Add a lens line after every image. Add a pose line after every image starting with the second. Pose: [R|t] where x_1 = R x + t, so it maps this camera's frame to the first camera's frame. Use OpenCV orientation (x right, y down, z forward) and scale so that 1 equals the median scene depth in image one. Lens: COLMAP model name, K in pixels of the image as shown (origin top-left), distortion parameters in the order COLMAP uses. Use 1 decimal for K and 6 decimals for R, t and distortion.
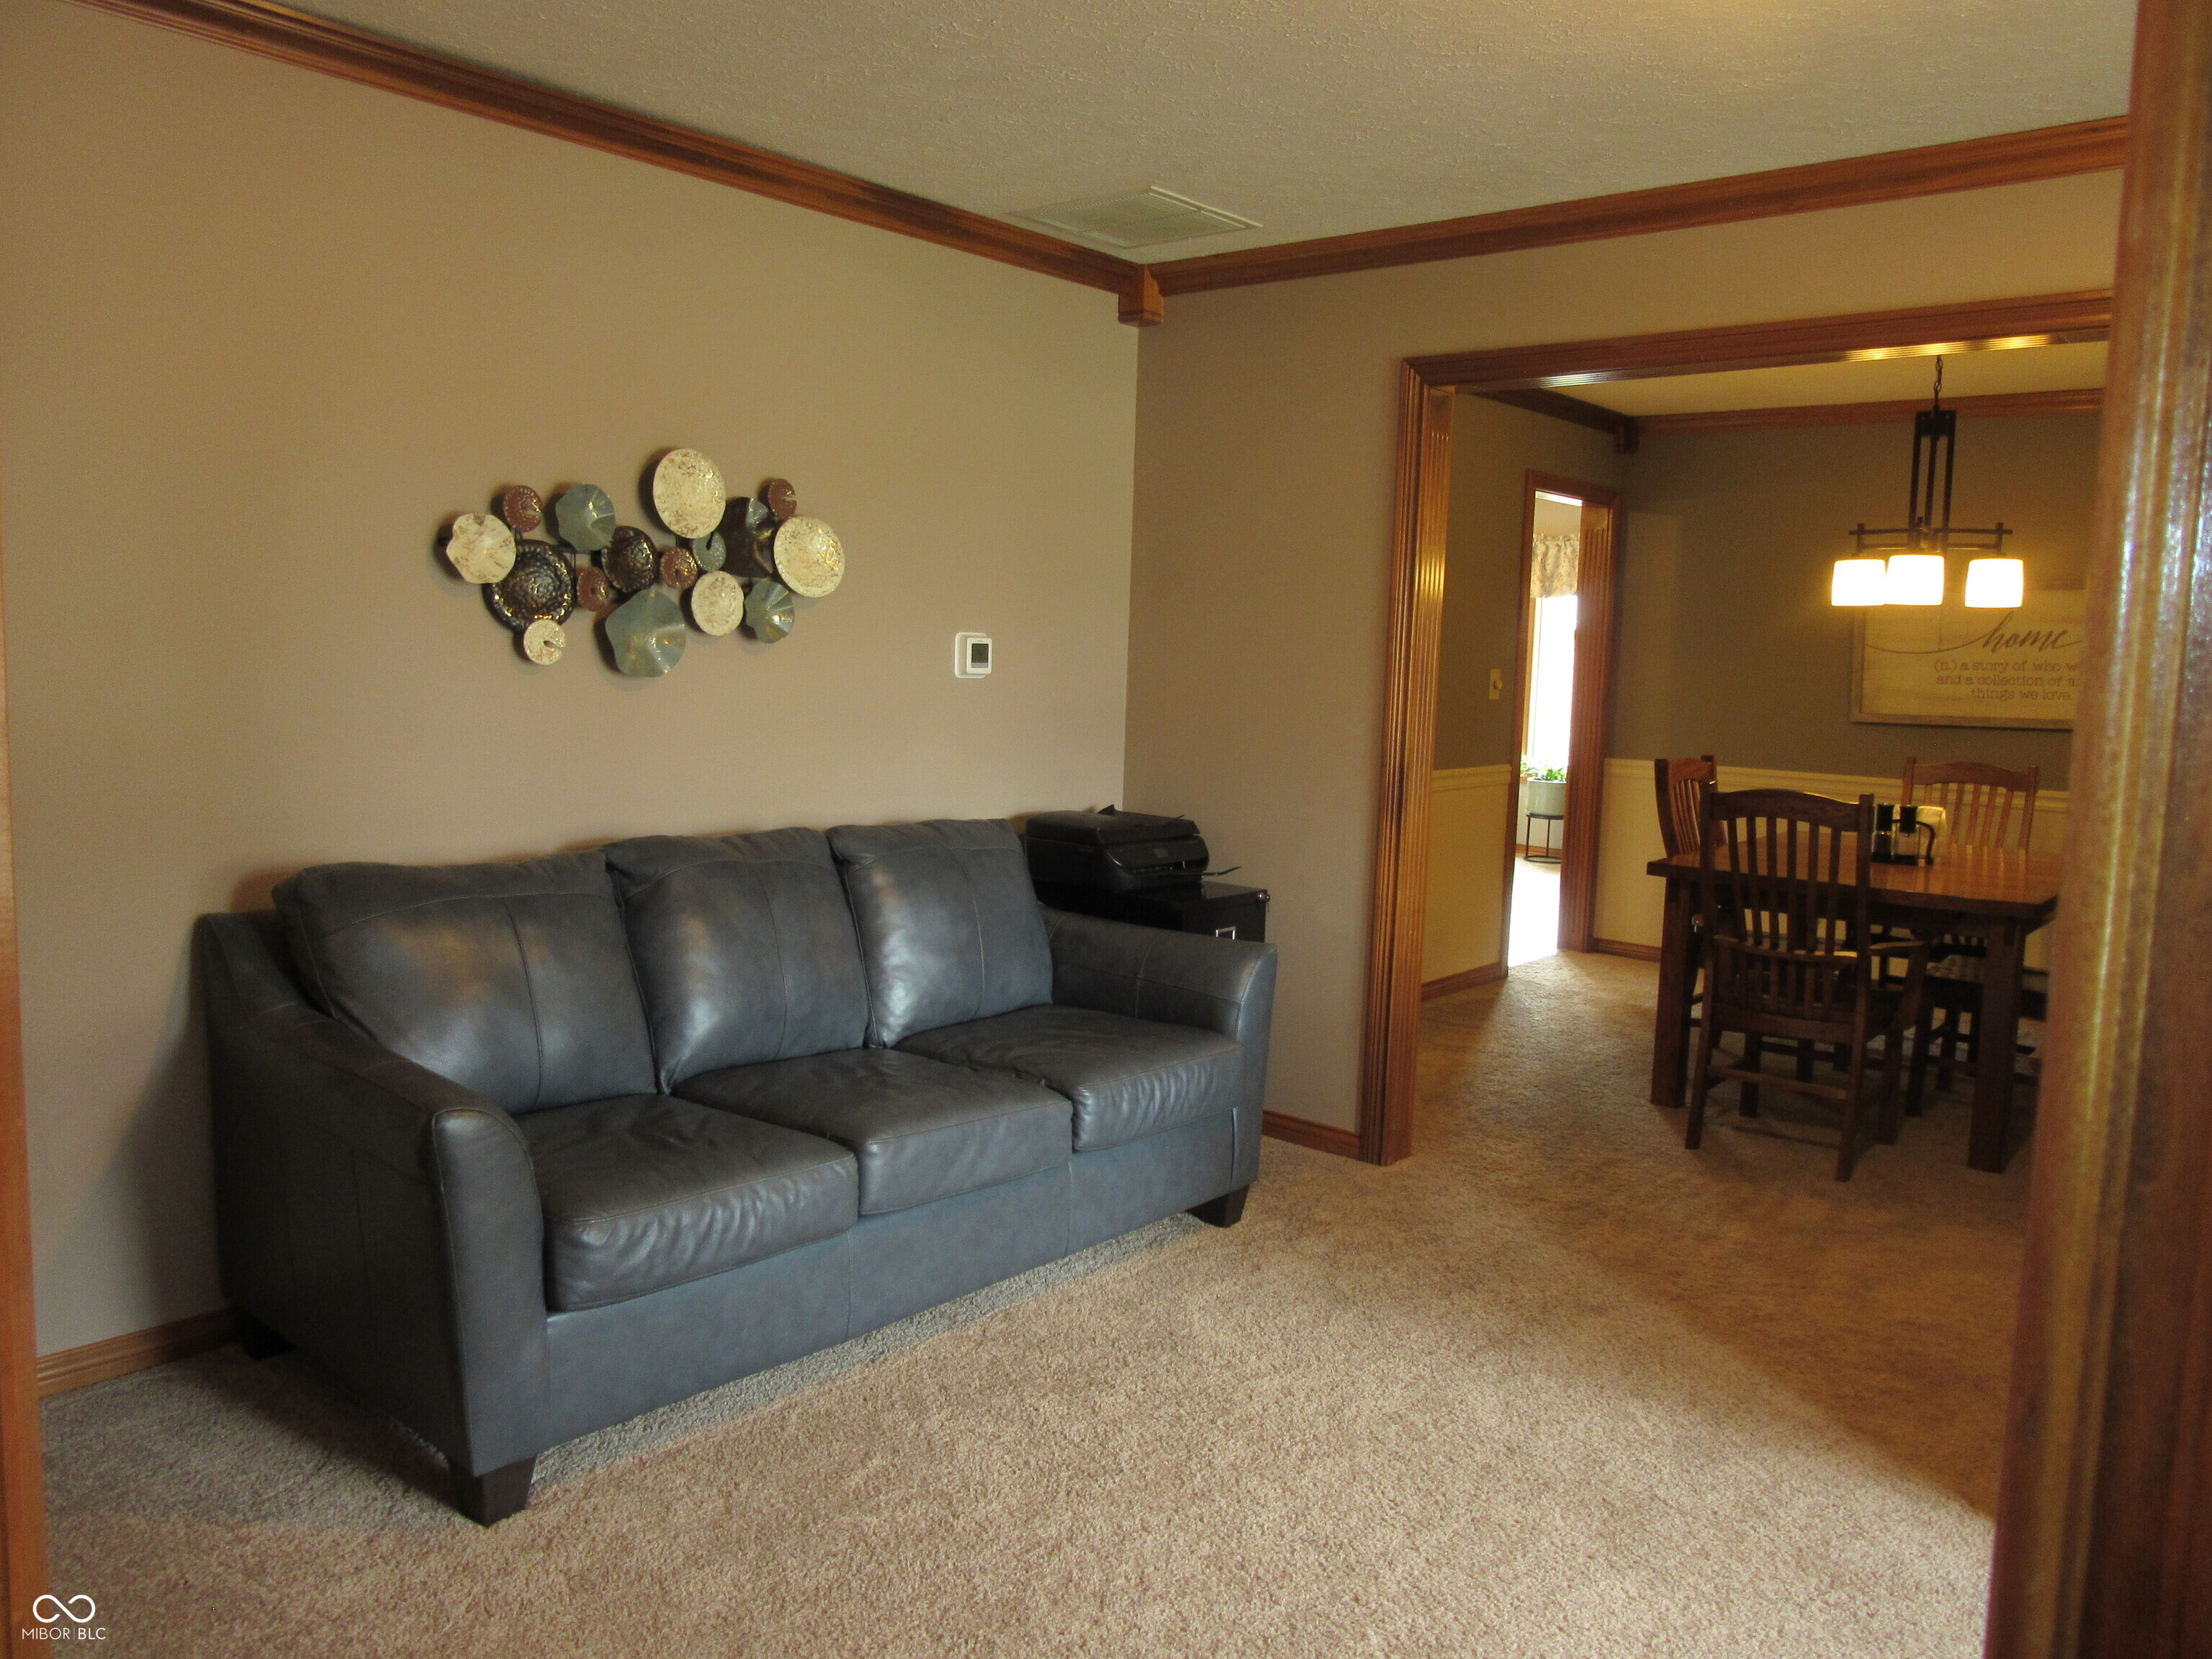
lens RADIAL K [[1664.3, 0, 1108.3], [0, 1664.3, 836.3], [0, 0, 1]] dist [-0.021630, 0.019470]
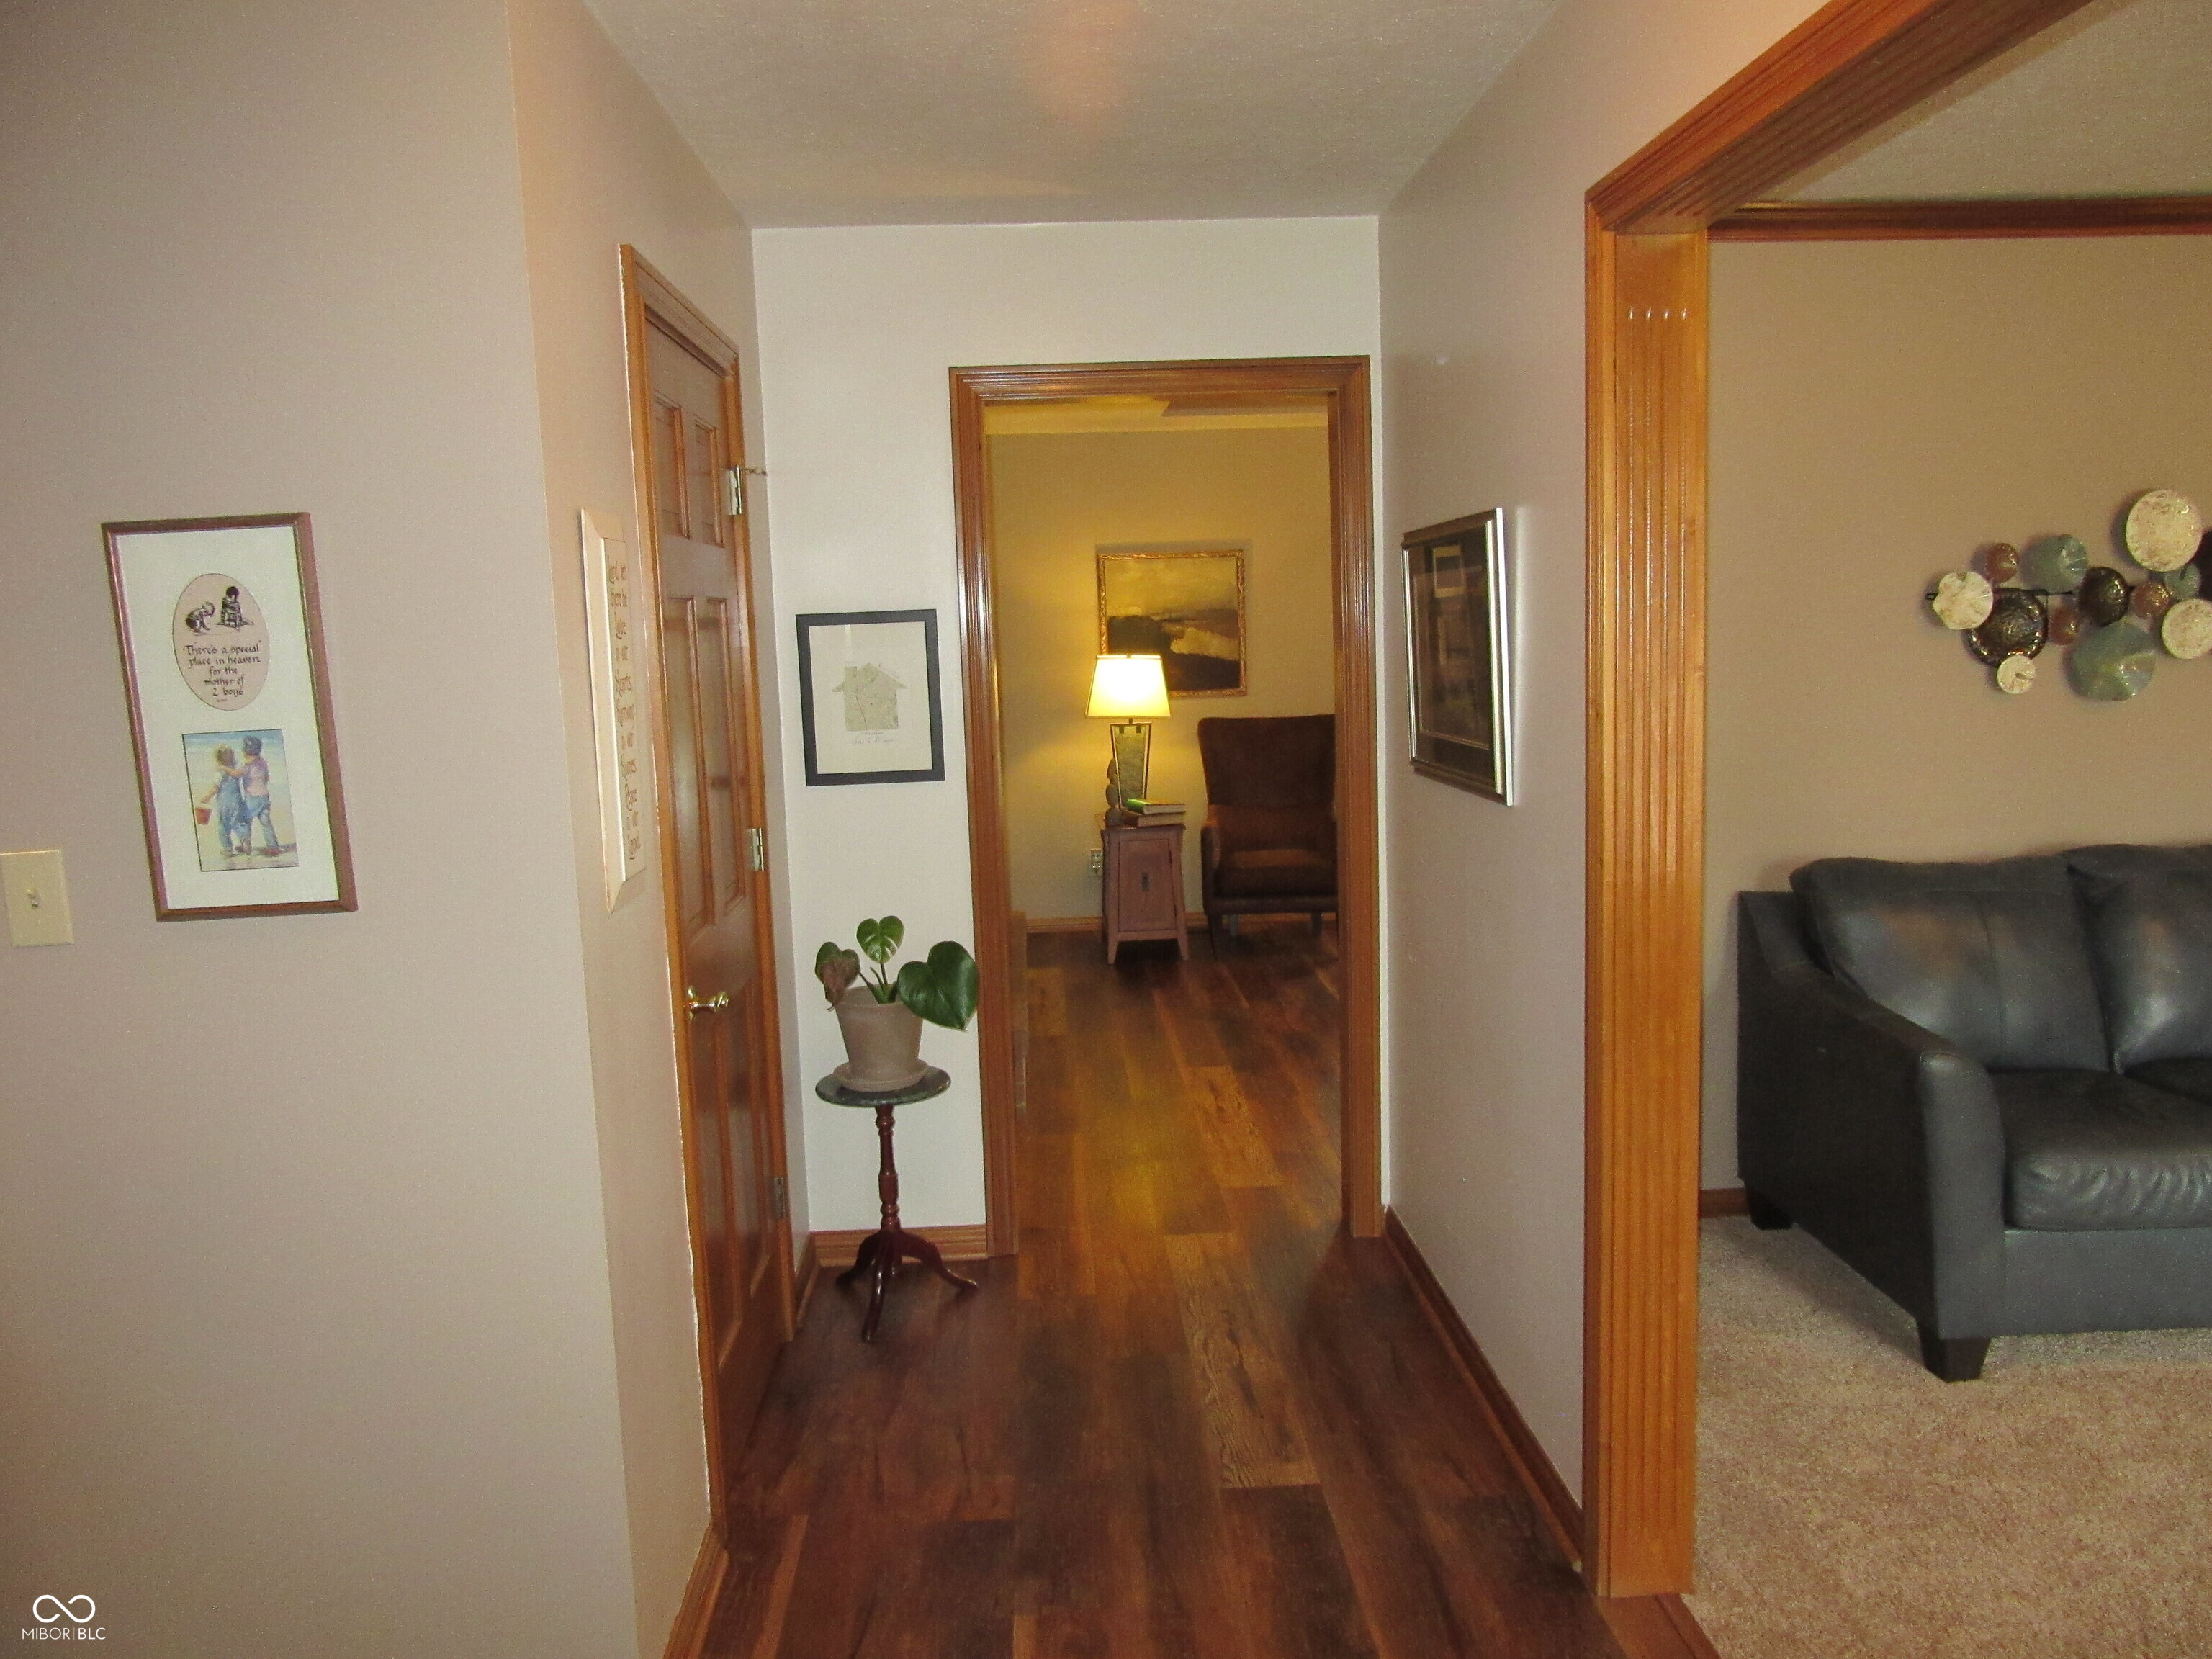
lens RADIAL K [[1664.3, 0, 1113.0], [0, 1664.3, 844.3], [0, 0, 1]] dist [-0.021630, 0.019470]
pose [[0.690888, 0.033565, -0.722183, 0.070047], [-0.027205, 0.999421, 0.020425, -0.004586], [0.722450, 0.005535, 0.691401, -0.277431]]
